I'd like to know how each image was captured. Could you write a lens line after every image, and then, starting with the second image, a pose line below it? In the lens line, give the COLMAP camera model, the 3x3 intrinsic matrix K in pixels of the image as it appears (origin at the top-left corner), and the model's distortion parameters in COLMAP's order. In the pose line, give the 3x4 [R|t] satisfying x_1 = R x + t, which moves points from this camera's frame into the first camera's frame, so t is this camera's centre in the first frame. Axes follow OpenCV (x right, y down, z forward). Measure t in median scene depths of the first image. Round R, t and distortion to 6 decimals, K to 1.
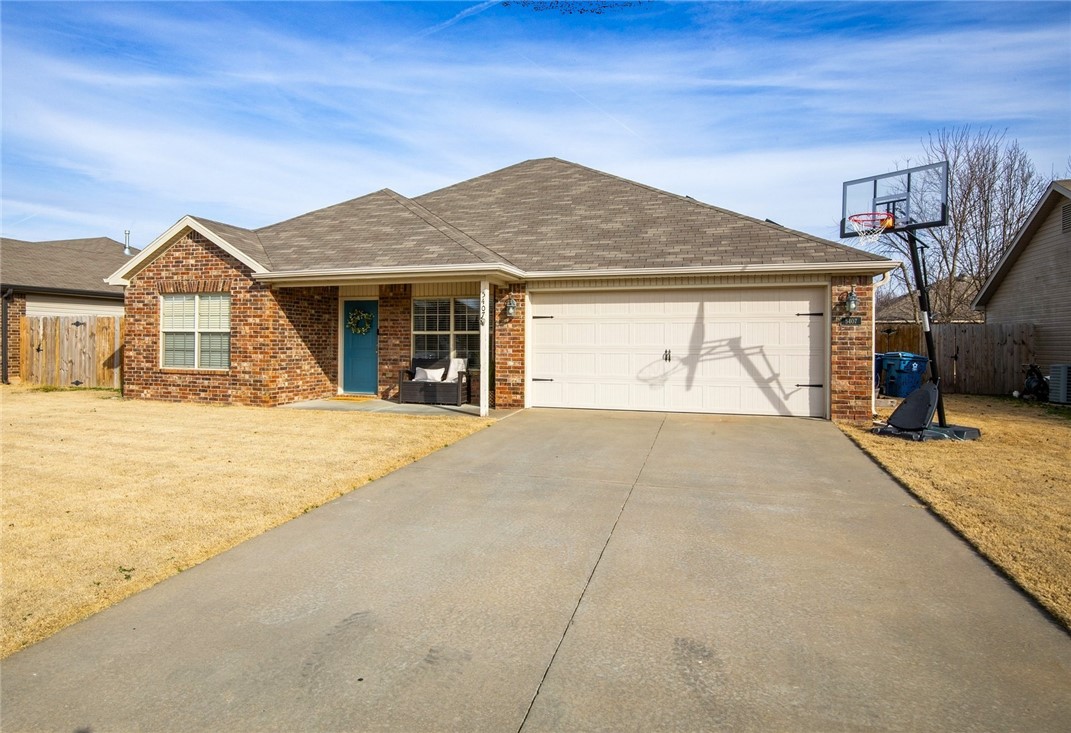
lens RADIAL K [[648.8, 0, 488.7], [0, 648.8, 343.8], [0, 0, 1]] dist [-0.009692, -0.003349]
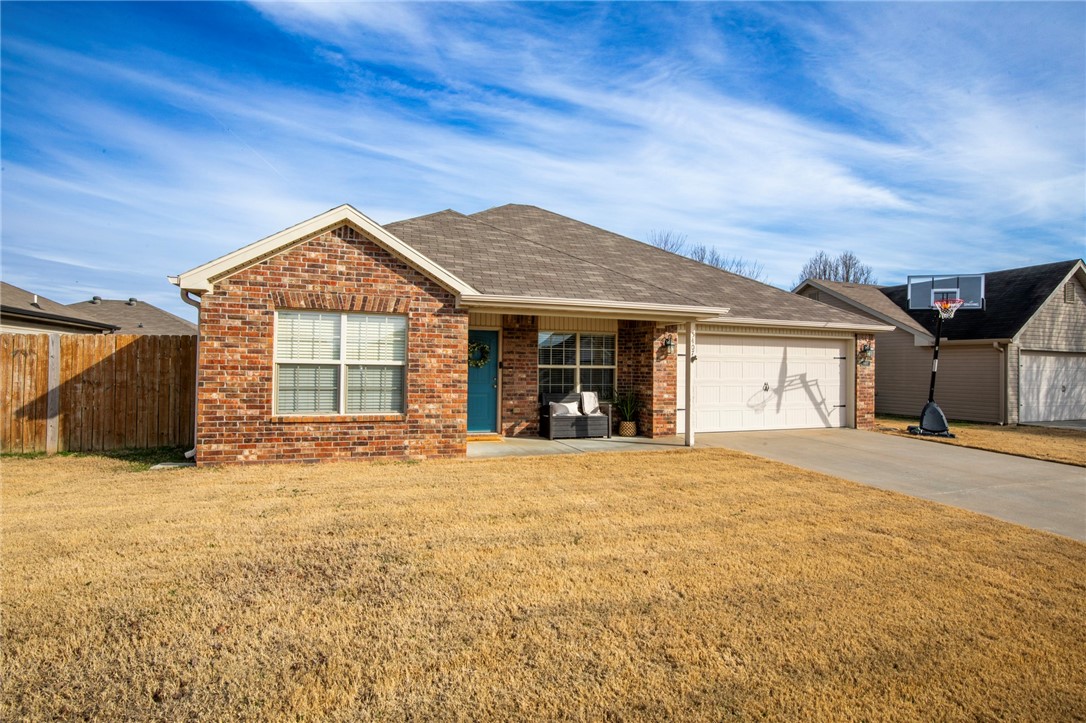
lens RADIAL K [[562.0, 0, 560.5], [0, 562.0, 360.5], [0, 0, 1]] dist [-0.027266, 0.003080]
pose [[0.763956, 0.013643, 0.645124, -0.684542], [-0.004567, 0.999866, -0.015737, -0.014056], [-0.645252, 0.009076, 0.763916, 0.363216]]
